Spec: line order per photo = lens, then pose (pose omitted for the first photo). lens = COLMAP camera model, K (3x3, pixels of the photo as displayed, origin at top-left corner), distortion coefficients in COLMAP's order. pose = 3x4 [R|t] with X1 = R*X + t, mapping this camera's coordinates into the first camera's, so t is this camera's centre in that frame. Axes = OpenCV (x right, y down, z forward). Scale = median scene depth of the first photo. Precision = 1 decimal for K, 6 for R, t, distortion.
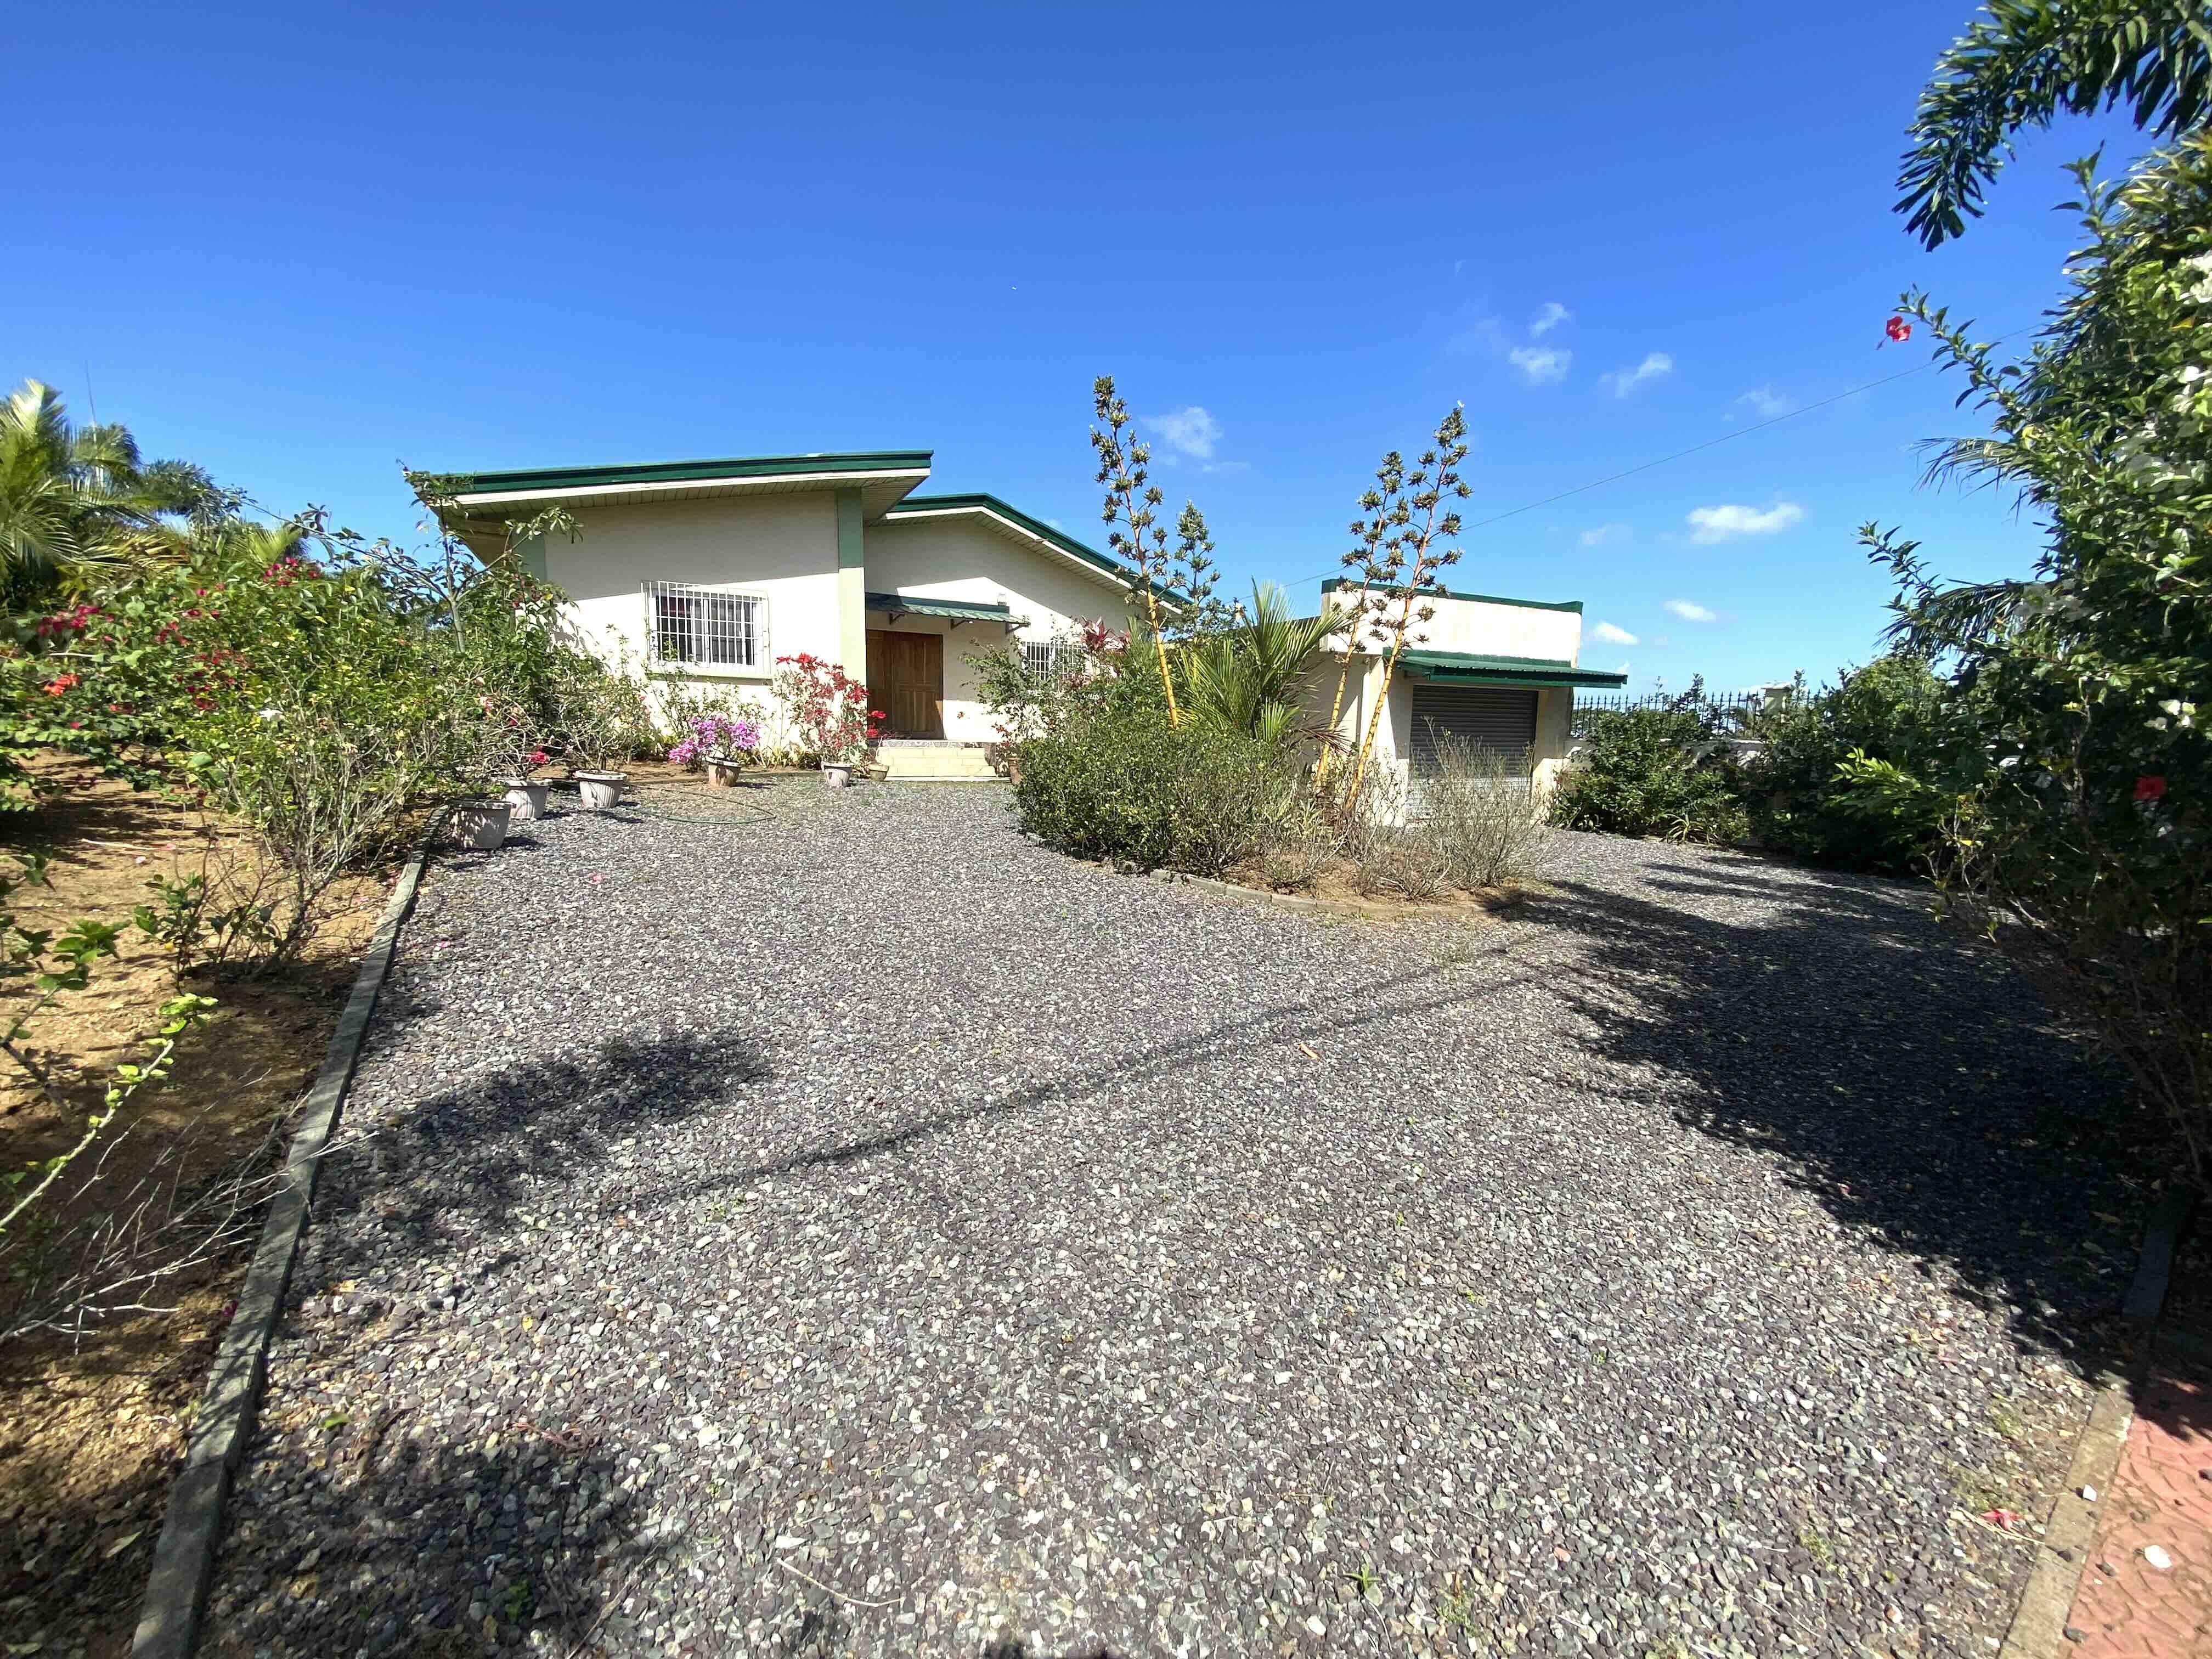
lens RADIAL K [[899.7, 0, 1094.0], [0, 899.7, 826.3], [0, 0, 1]] dist [-0.001306, -0.000390]
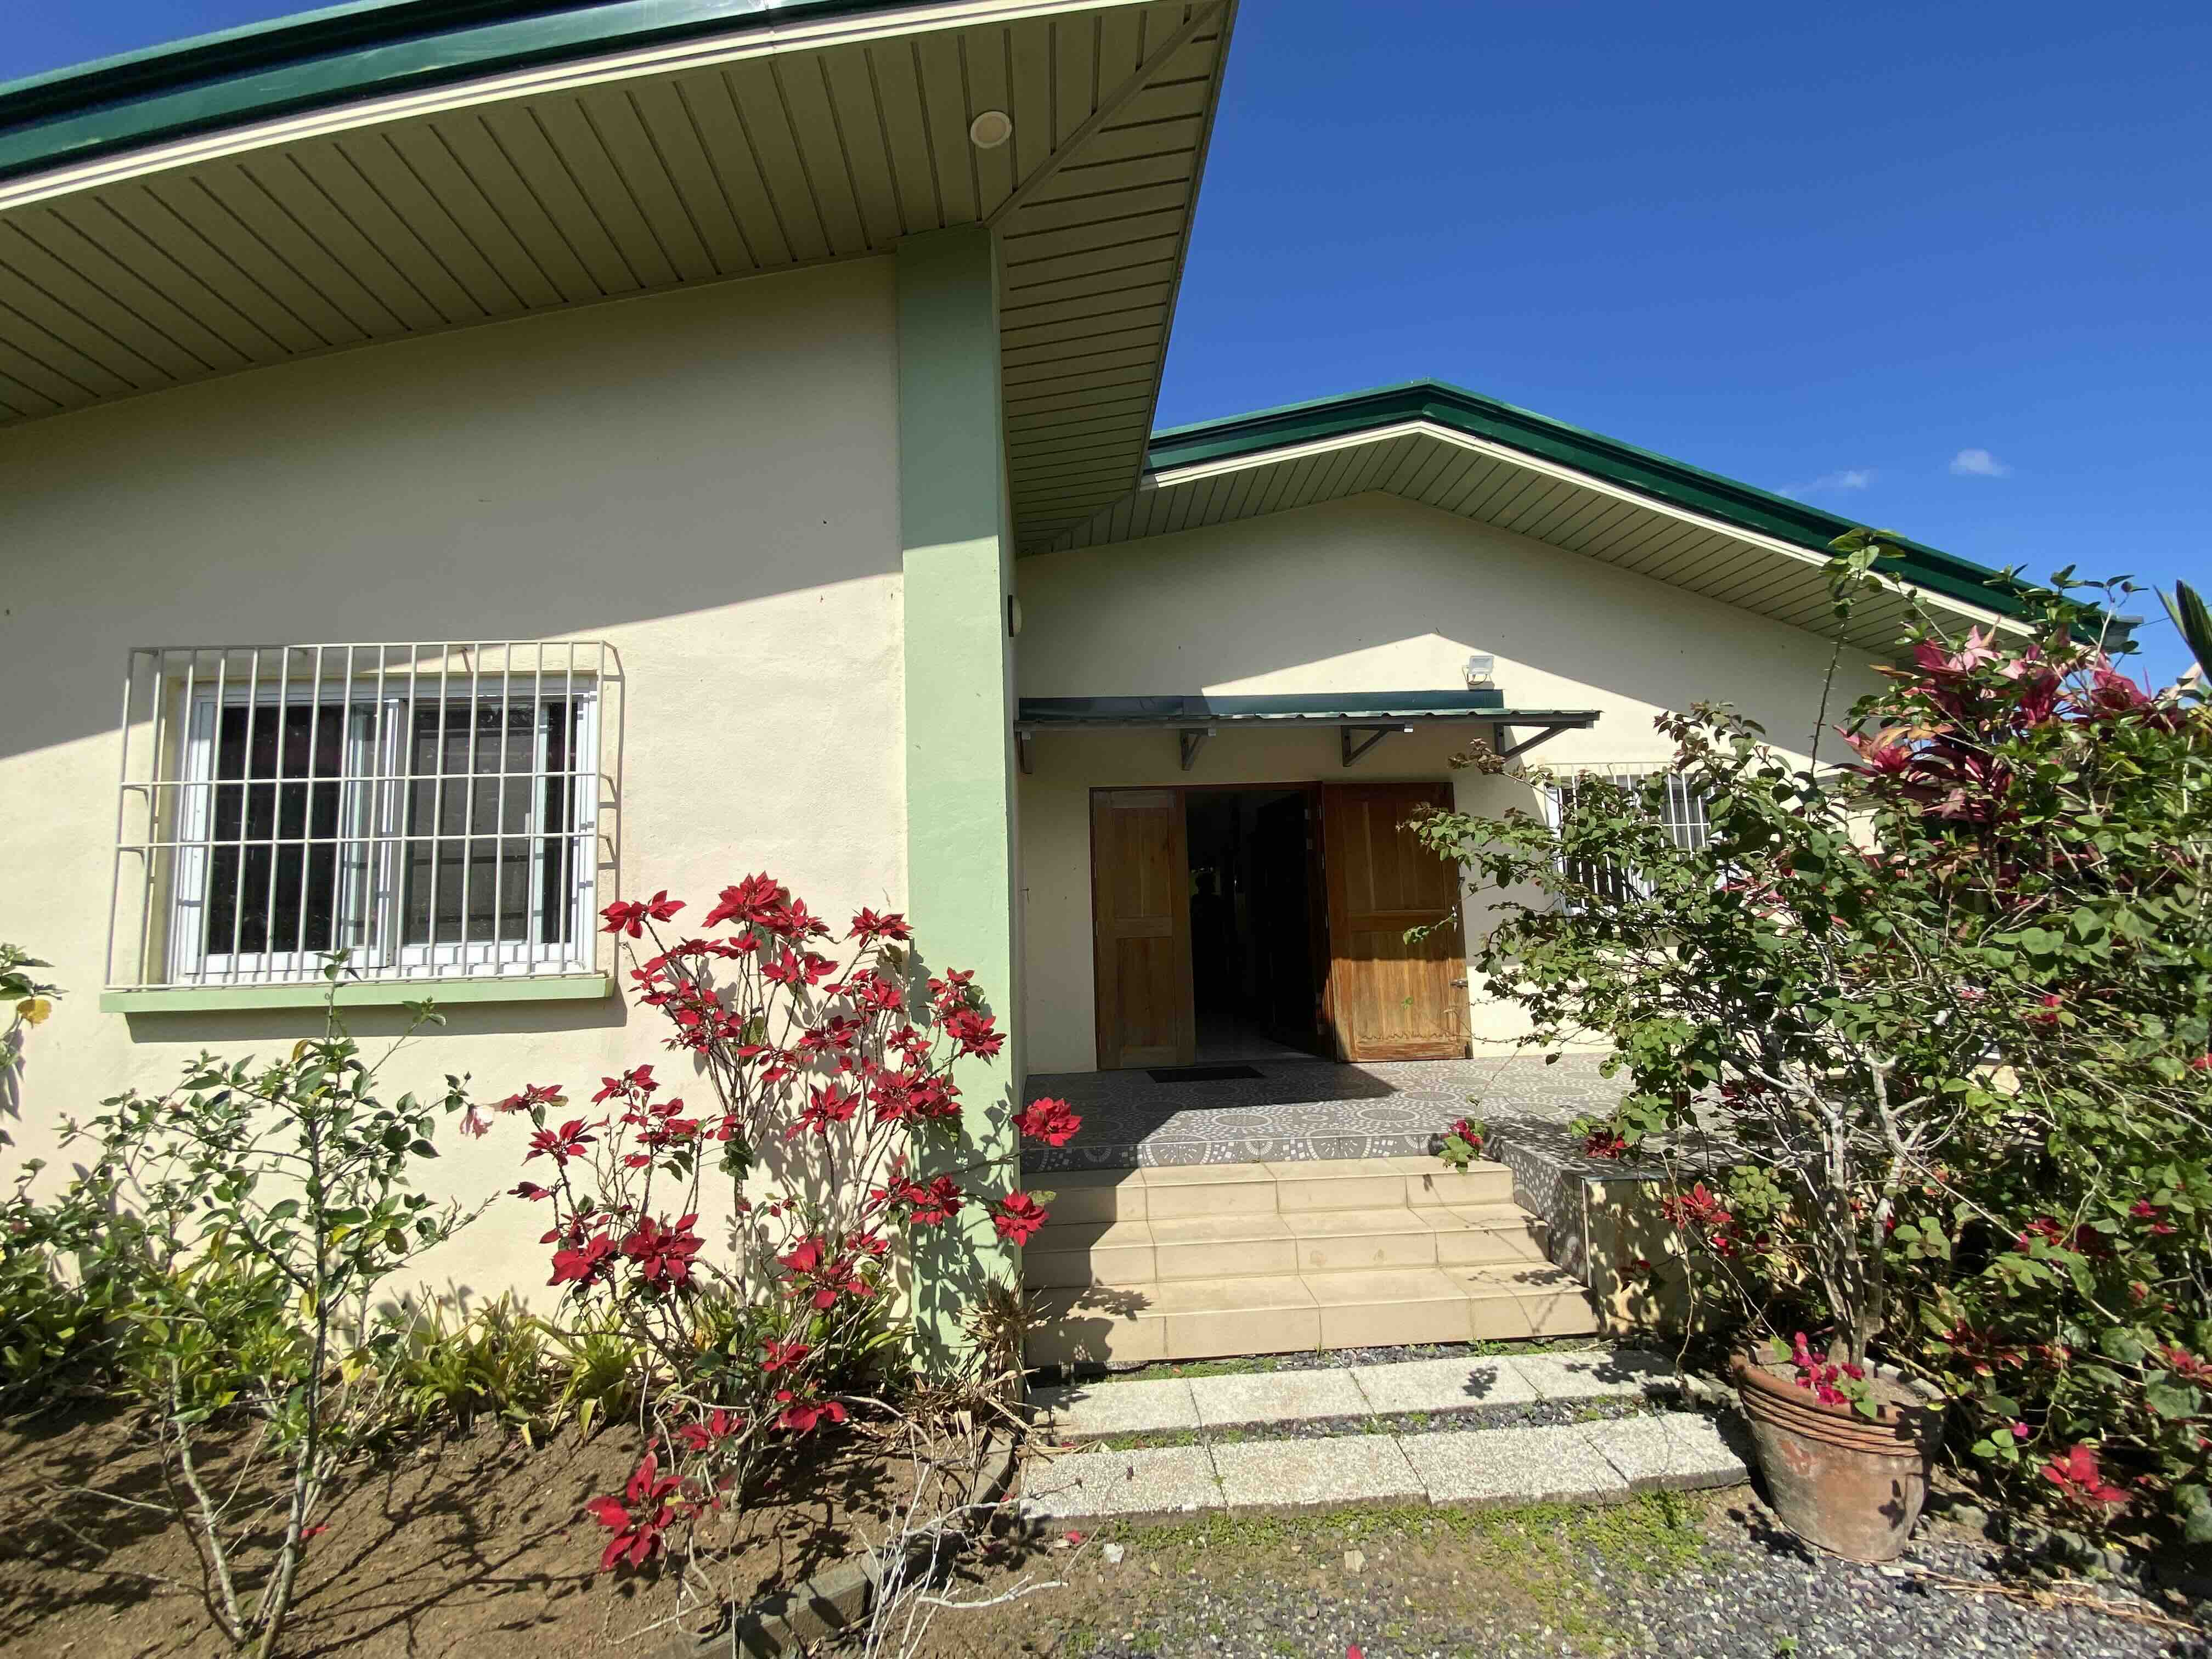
lens RADIAL K [[899.7, 0, 1094.0], [0, 899.7, 826.3], [0, 0, 1]] dist [-0.001306, -0.000390]
pose [[0.909462, -0.089889, -0.405954, -0.137924], [0.005096, 0.978688, -0.205292, -0.154733], [0.415756, 0.184636, 0.890537, 0.812489]]
